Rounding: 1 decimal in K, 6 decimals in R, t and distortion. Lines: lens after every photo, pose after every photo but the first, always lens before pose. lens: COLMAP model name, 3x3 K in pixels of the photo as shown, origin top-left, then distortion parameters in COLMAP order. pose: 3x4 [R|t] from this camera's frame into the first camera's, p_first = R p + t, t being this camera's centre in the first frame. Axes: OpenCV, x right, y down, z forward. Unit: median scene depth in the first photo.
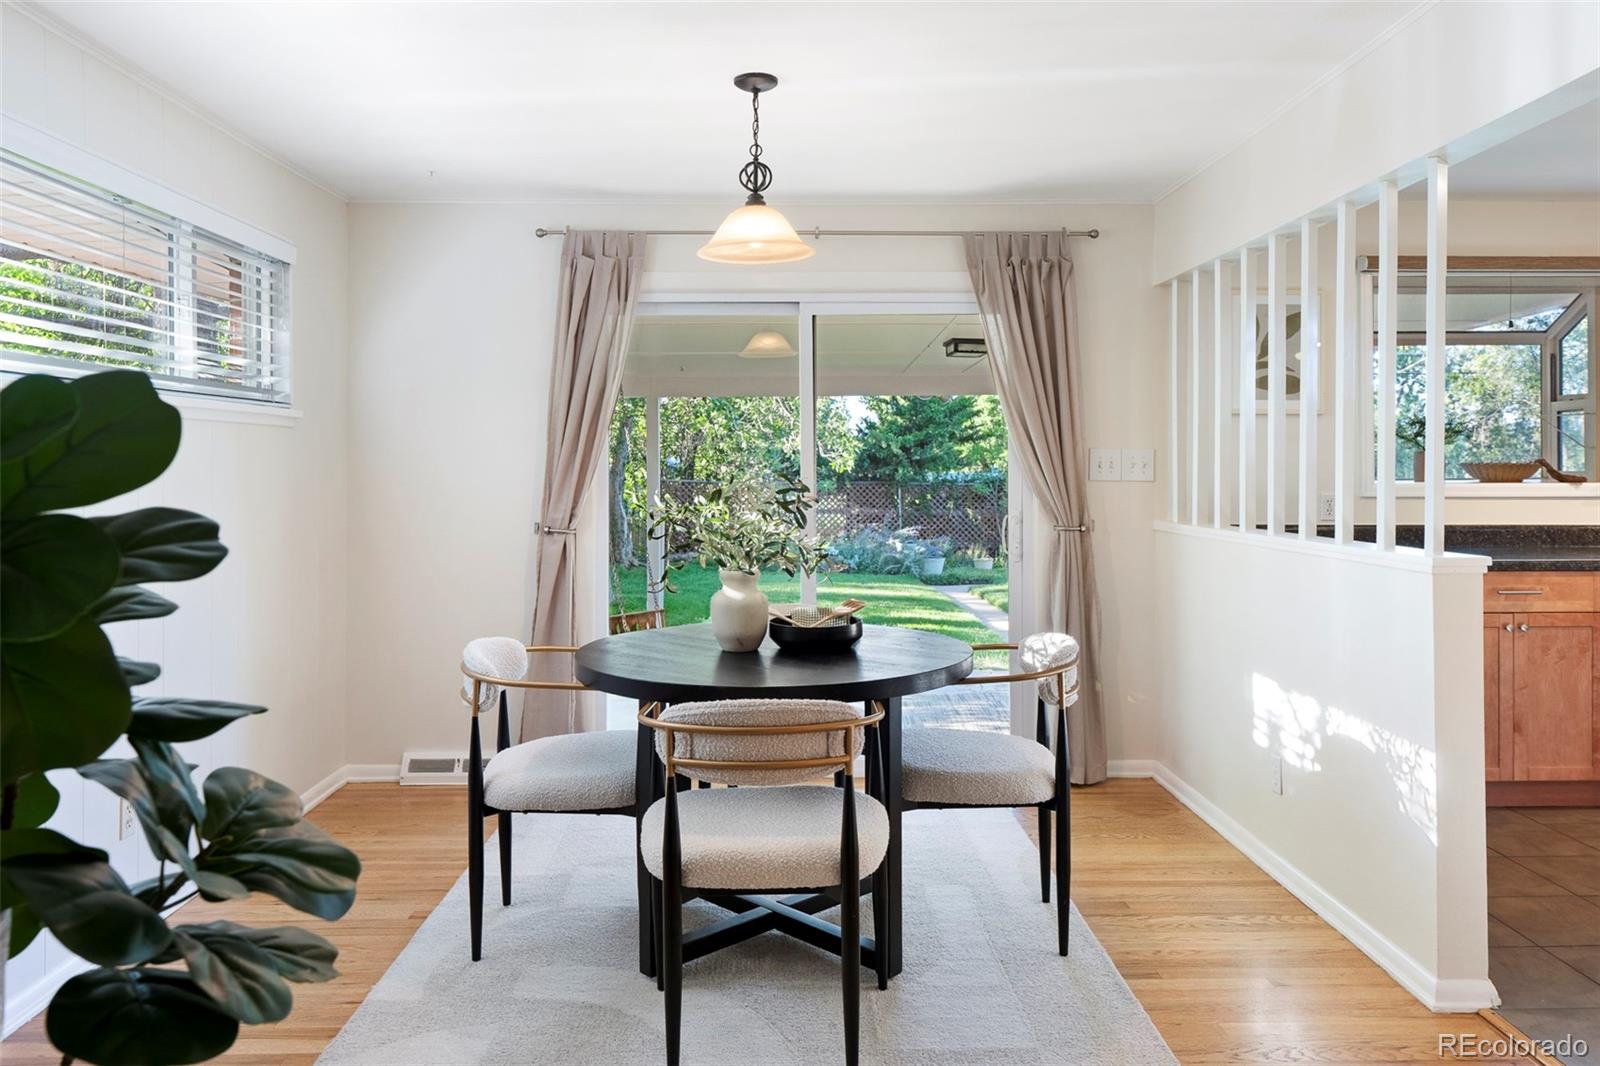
lens RADIAL K [[1164.6, 0, 797.2], [0, 1164.6, 462.5], [0, 0, 1]] dist [0.003986, 0.000716]
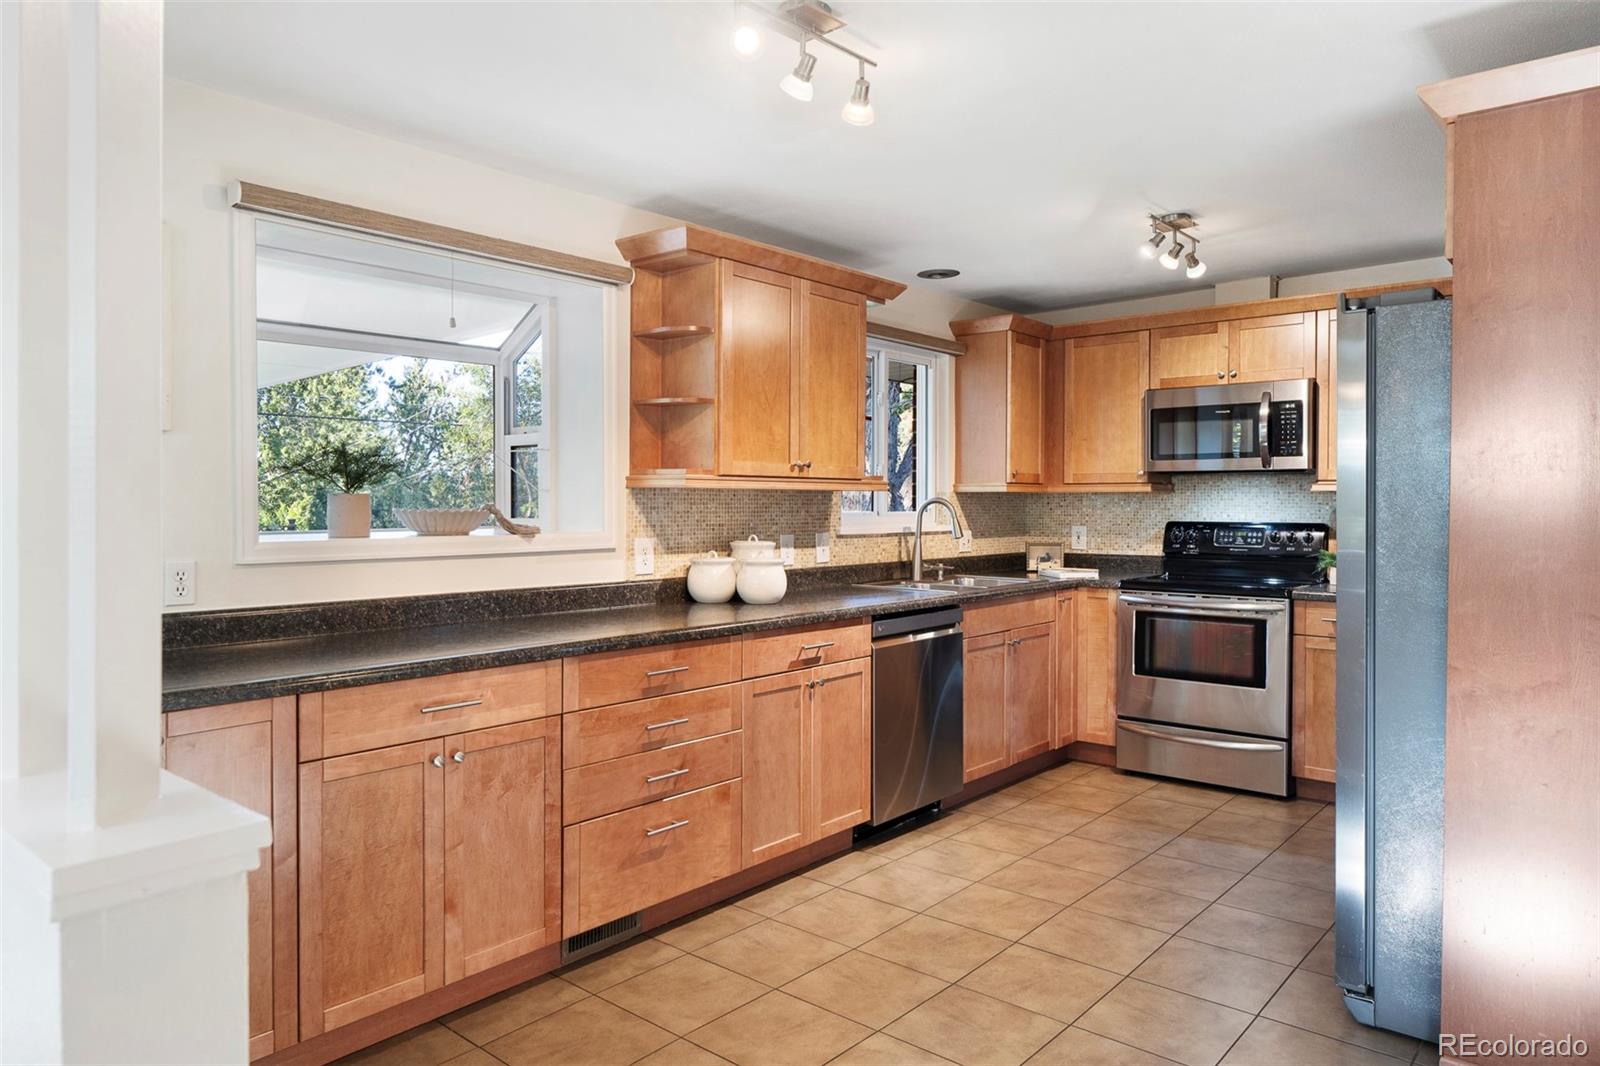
lens RADIAL K [[1024.9, 0, 801.7], [0, 1024.9, 518.1], [0, 0, 1]] dist [-0.010454, 0.000535]
pose [[0.668295, -0.006917, 0.743864, 0.314684], [-0.004827, 0.999895, 0.013635, -0.004902], [-0.743881, -0.012702, 0.668192, 0.456079]]
